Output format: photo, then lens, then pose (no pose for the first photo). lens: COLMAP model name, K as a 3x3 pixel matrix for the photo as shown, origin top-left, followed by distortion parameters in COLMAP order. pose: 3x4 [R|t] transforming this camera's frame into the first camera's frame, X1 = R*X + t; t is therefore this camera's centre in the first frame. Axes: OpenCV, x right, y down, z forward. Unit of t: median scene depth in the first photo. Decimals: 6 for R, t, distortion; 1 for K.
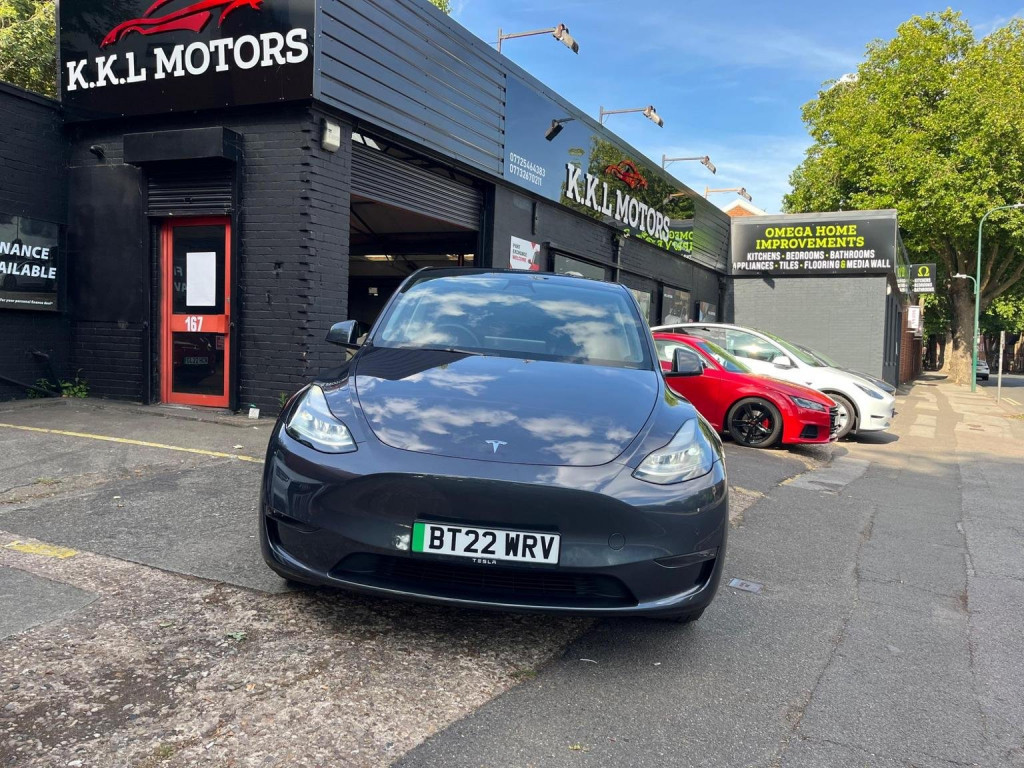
lens RADIAL K [[774.7, 0, 510.6], [0, 774.7, 387.8], [0, 0, 1]] dist [0.067380, -0.096582]
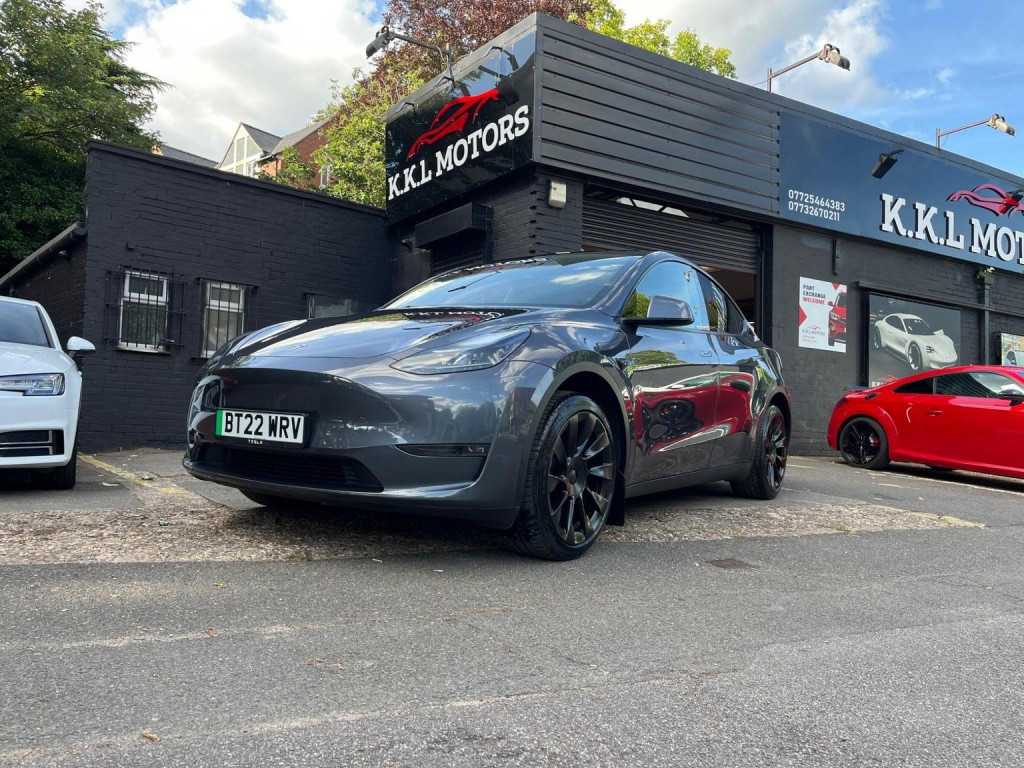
lens RADIAL K [[776.7, 0, 513.9], [0, 776.7, 391.1], [0, 0, 1]] dist [0.054324, -0.067910]
pose [[0.850072, -0.048845, -0.524397, 0.290275], [-0.020974, 0.991761, -0.126377, 0.095427], [0.526249, 0.118428, 0.842043, 0.083873]]
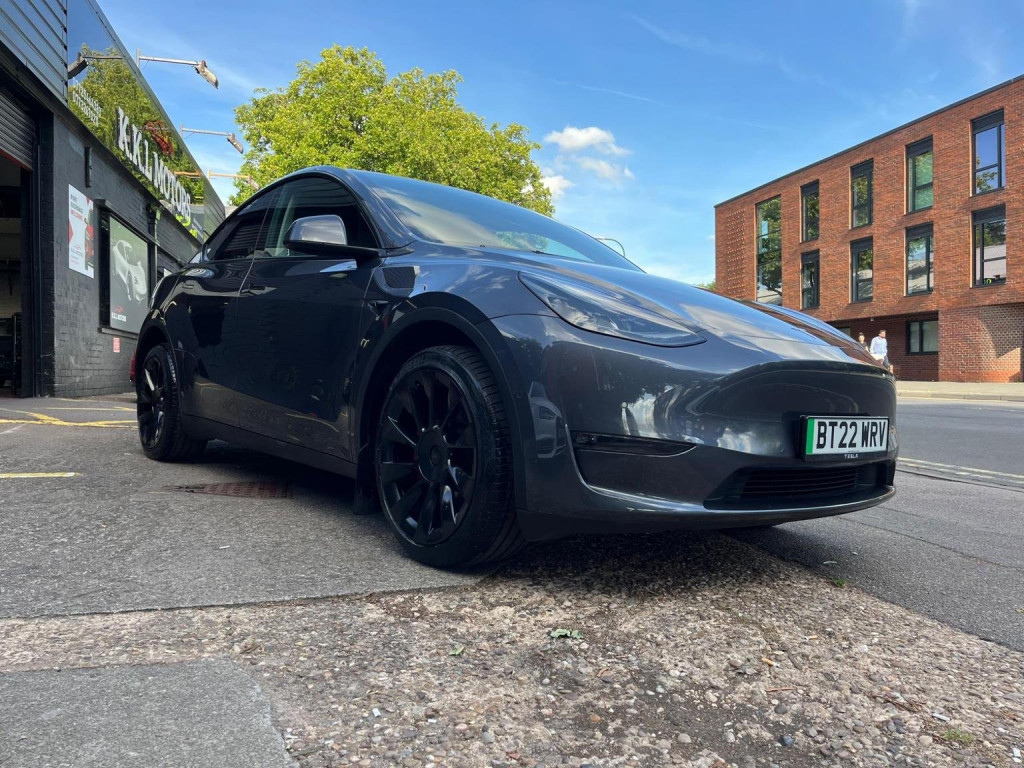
lens RADIAL K [[779.9, 0, 521.0], [0, 779.9, 383.8], [0, 0, 1]] dist [0.055557, -0.078800]
pose [[0.740114, -0.049588, 0.670651, -0.300855], [0.062565, 0.998030, 0.004750, 0.038482], [-0.669565, 0.038443, 0.741758, 0.198228]]
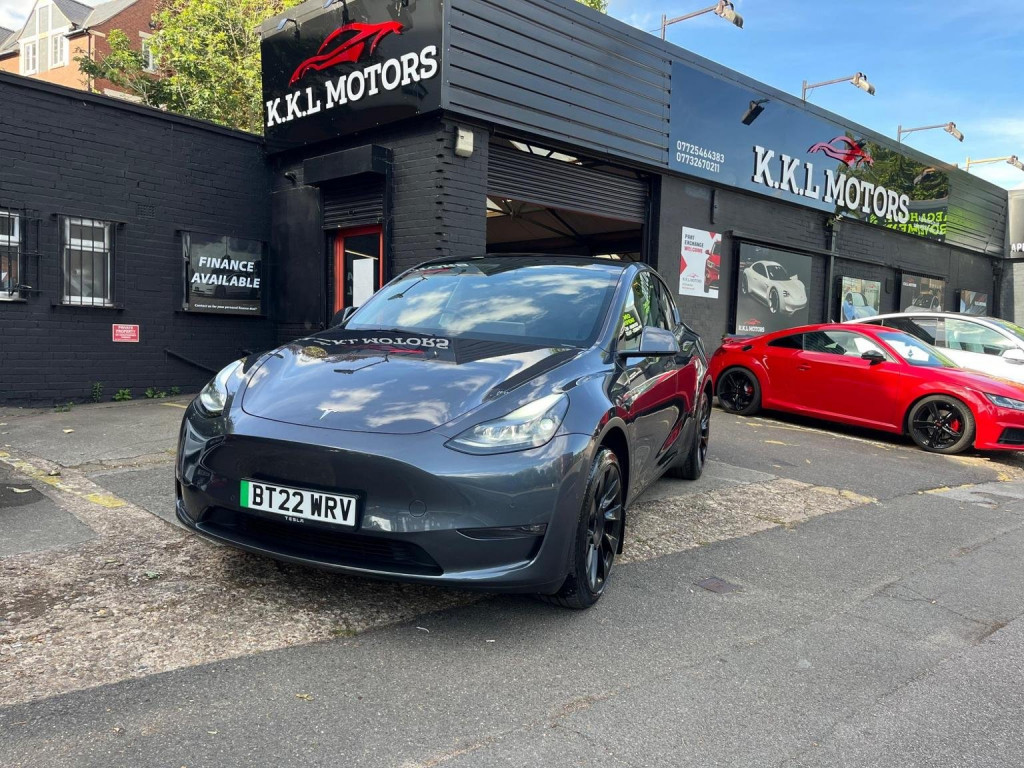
lens RADIAL K [[777.8, 0, 513.2], [0, 777.8, 384.1], [0, 0, 1]] dist [0.048346, -0.064216]
pose [[0.939384, 0.004179, -0.342842, 0.205586], [-0.007941, 0.999923, -0.009570, 0.015480], [0.342776, 0.011712, 0.939344, 0.032757]]
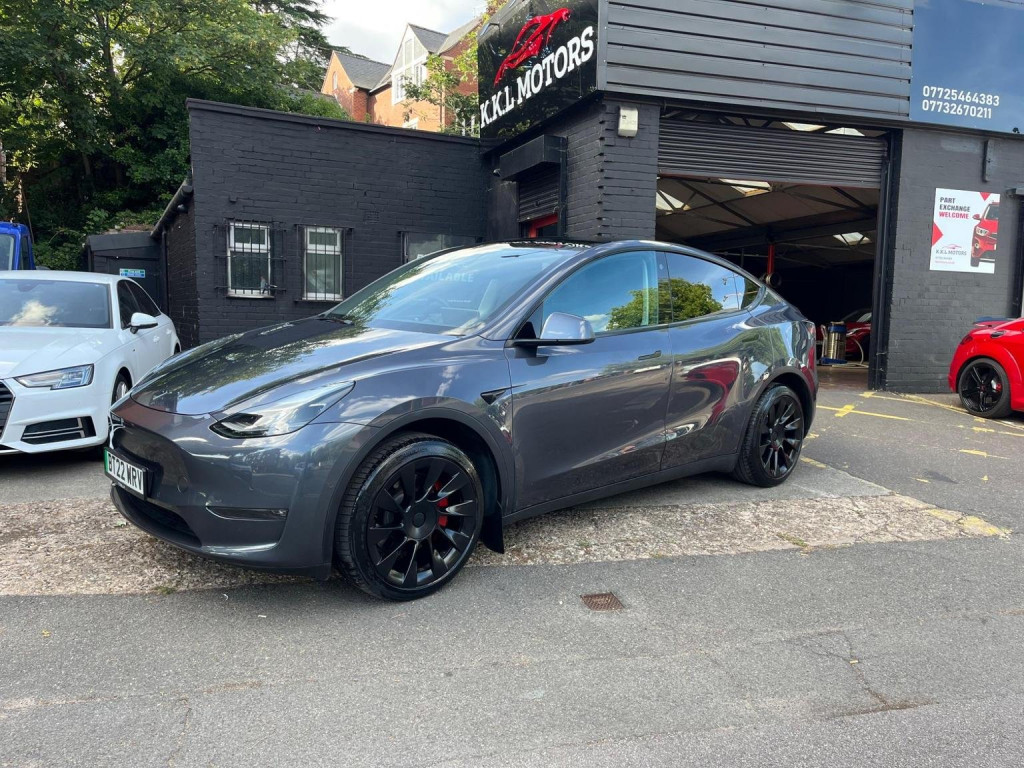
lens RADIAL K [[779.9, 0, 521.0], [0, 779.9, 383.8], [0, 0, 1]] dist [0.055557, -0.078800]
pose [[0.700823, 0.029567, -0.712723, 0.430325], [-0.028289, 0.999507, 0.013647, 0.009838], [0.712774, 0.010598, 0.701313, 0.194224]]
